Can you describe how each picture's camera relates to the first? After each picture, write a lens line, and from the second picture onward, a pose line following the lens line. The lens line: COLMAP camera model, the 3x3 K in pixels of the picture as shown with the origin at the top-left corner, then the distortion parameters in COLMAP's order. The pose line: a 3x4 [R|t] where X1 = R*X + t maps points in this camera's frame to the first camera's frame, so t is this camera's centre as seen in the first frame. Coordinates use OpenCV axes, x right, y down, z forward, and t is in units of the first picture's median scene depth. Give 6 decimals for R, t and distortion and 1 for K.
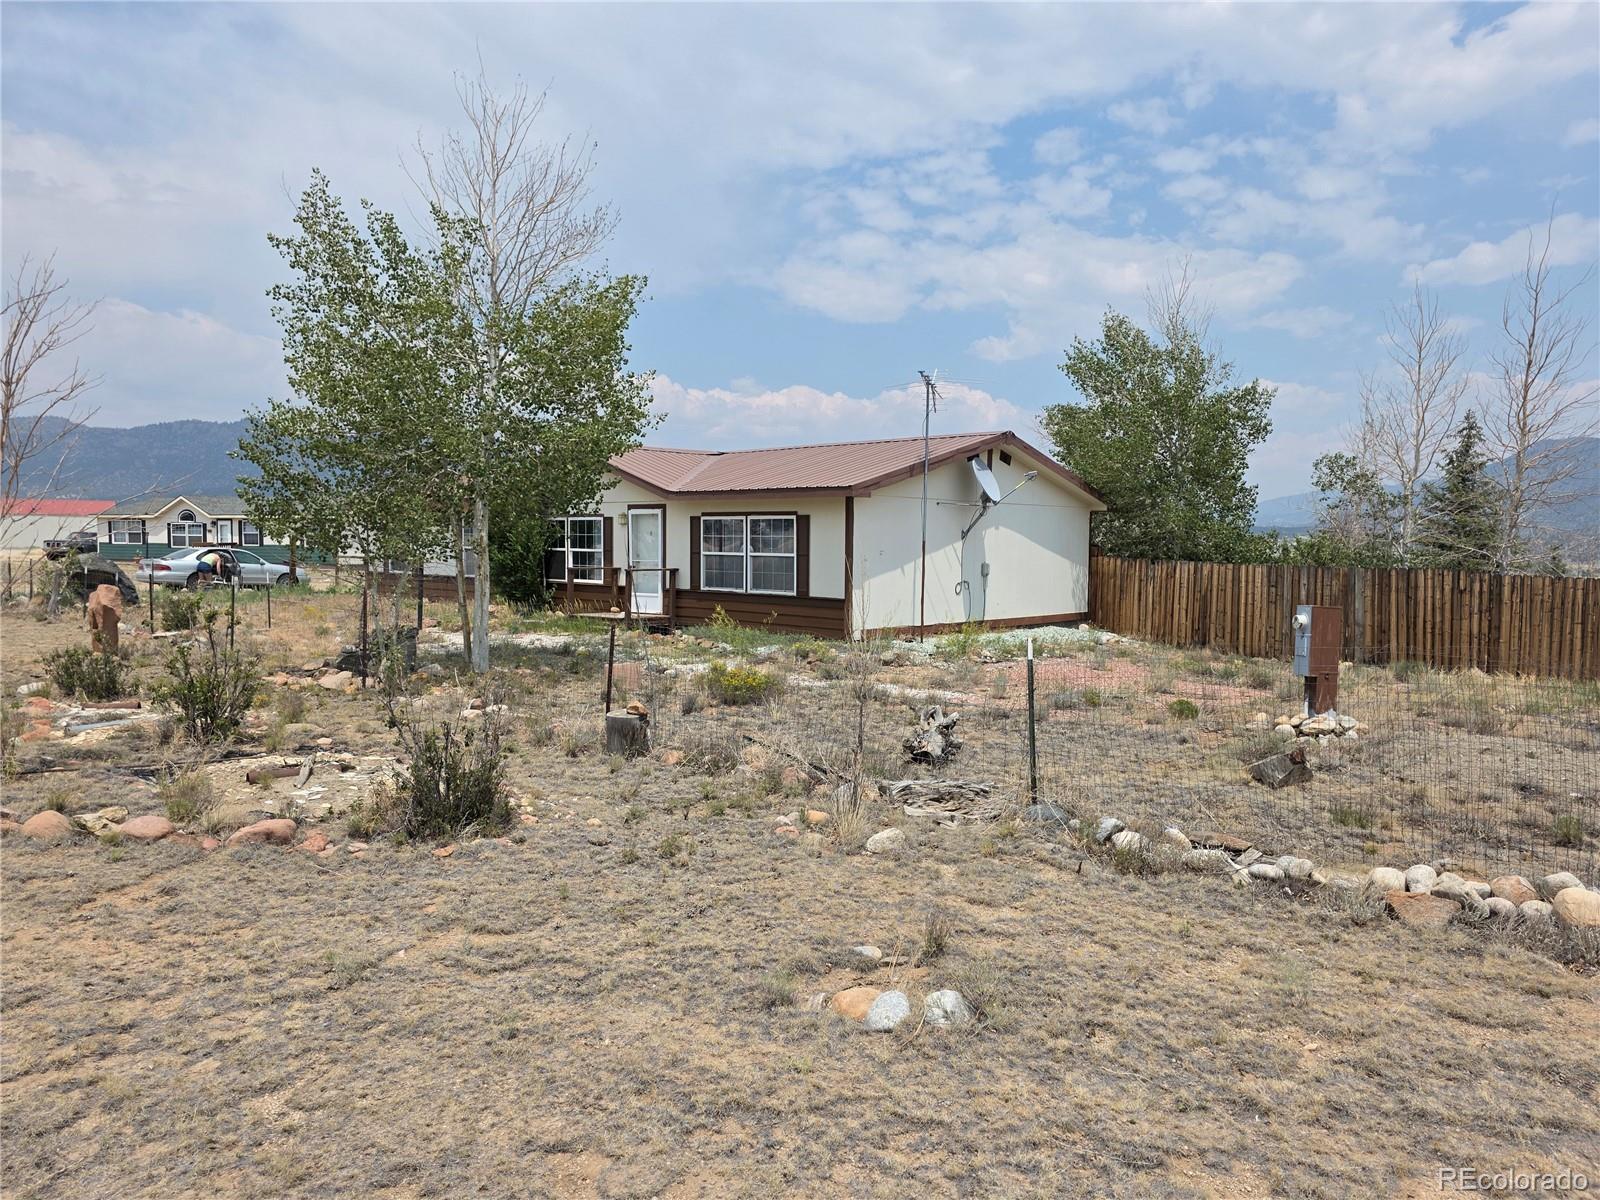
lens RADIAL K [[1086.3, 0, 811.7], [0, 1086.3, 603.4], [0, 0, 1]] dist [0.065252, -0.037943]
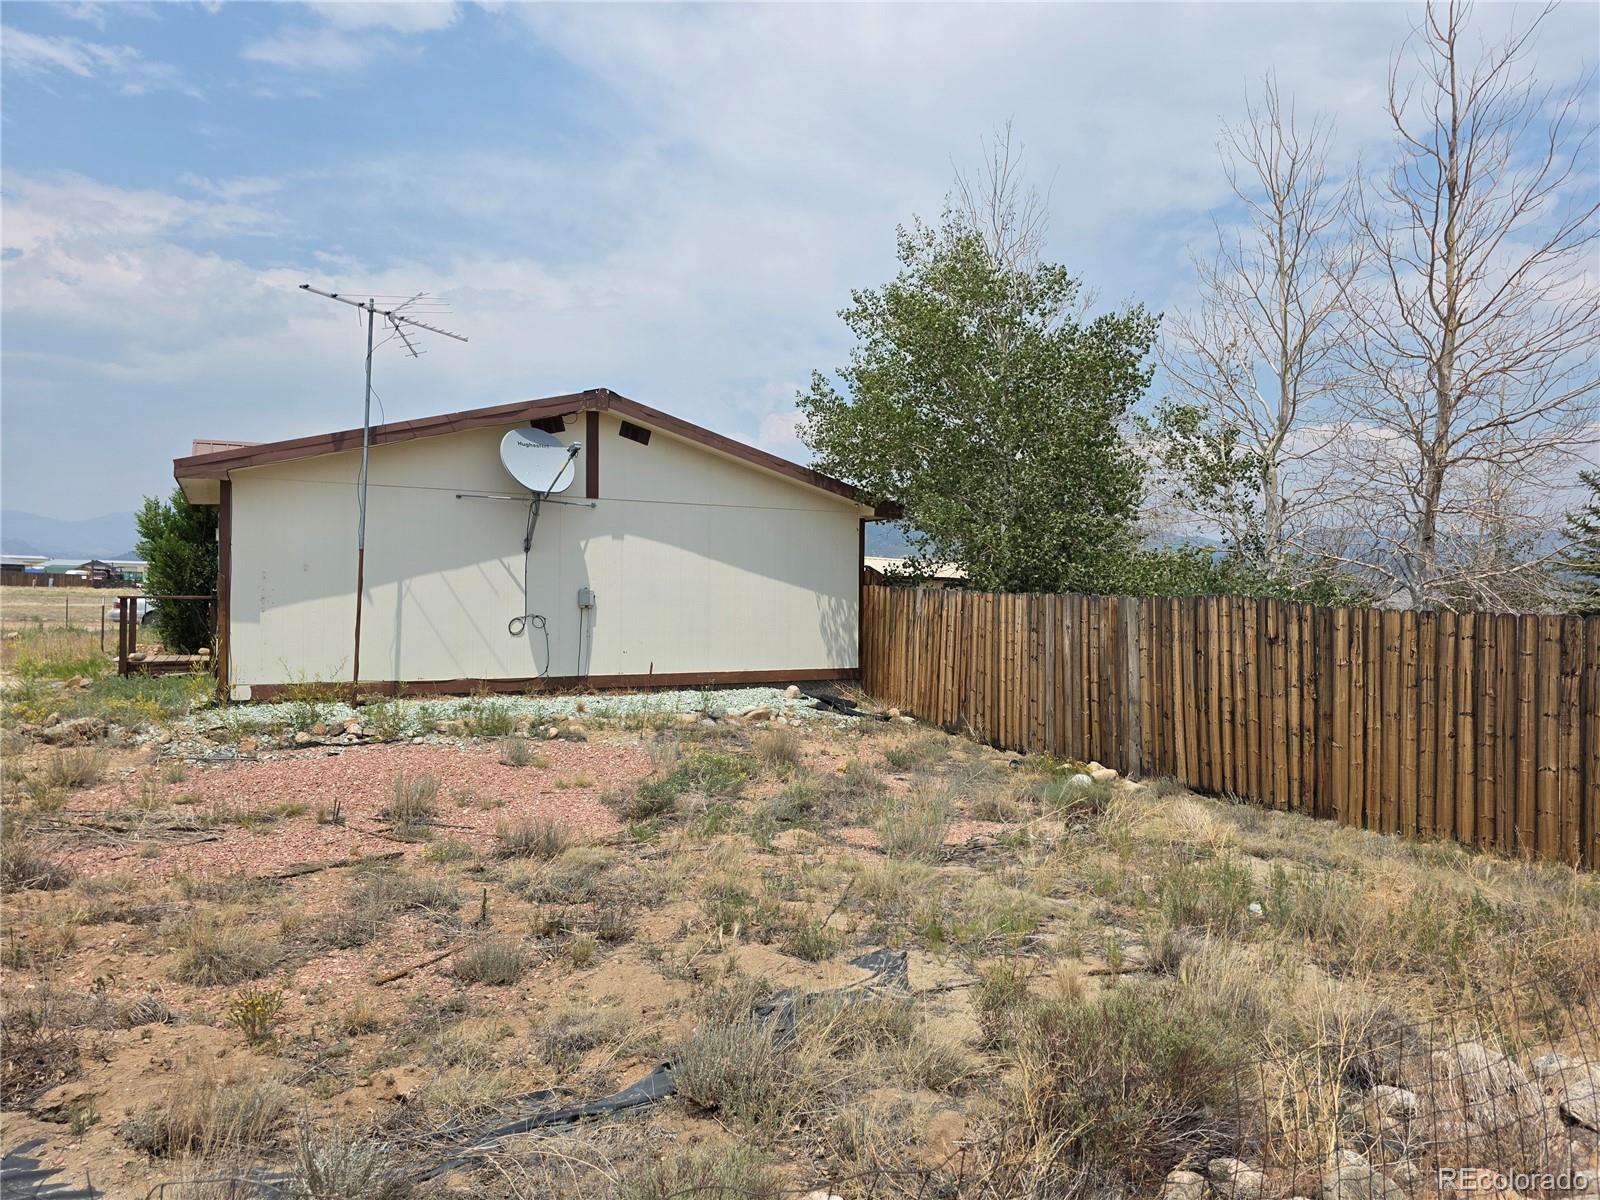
lens RADIAL K [[1086.3, 0, 828.0], [0, 1086.3, 586.5], [0, 0, 1]] dist [0.065252, -0.037943]
pose [[0.948143, -0.001180, -0.317843, 0.533257], [-0.019664, 0.997860, -0.062366, -0.000512], [0.317236, 0.065382, 0.946090, 0.443883]]
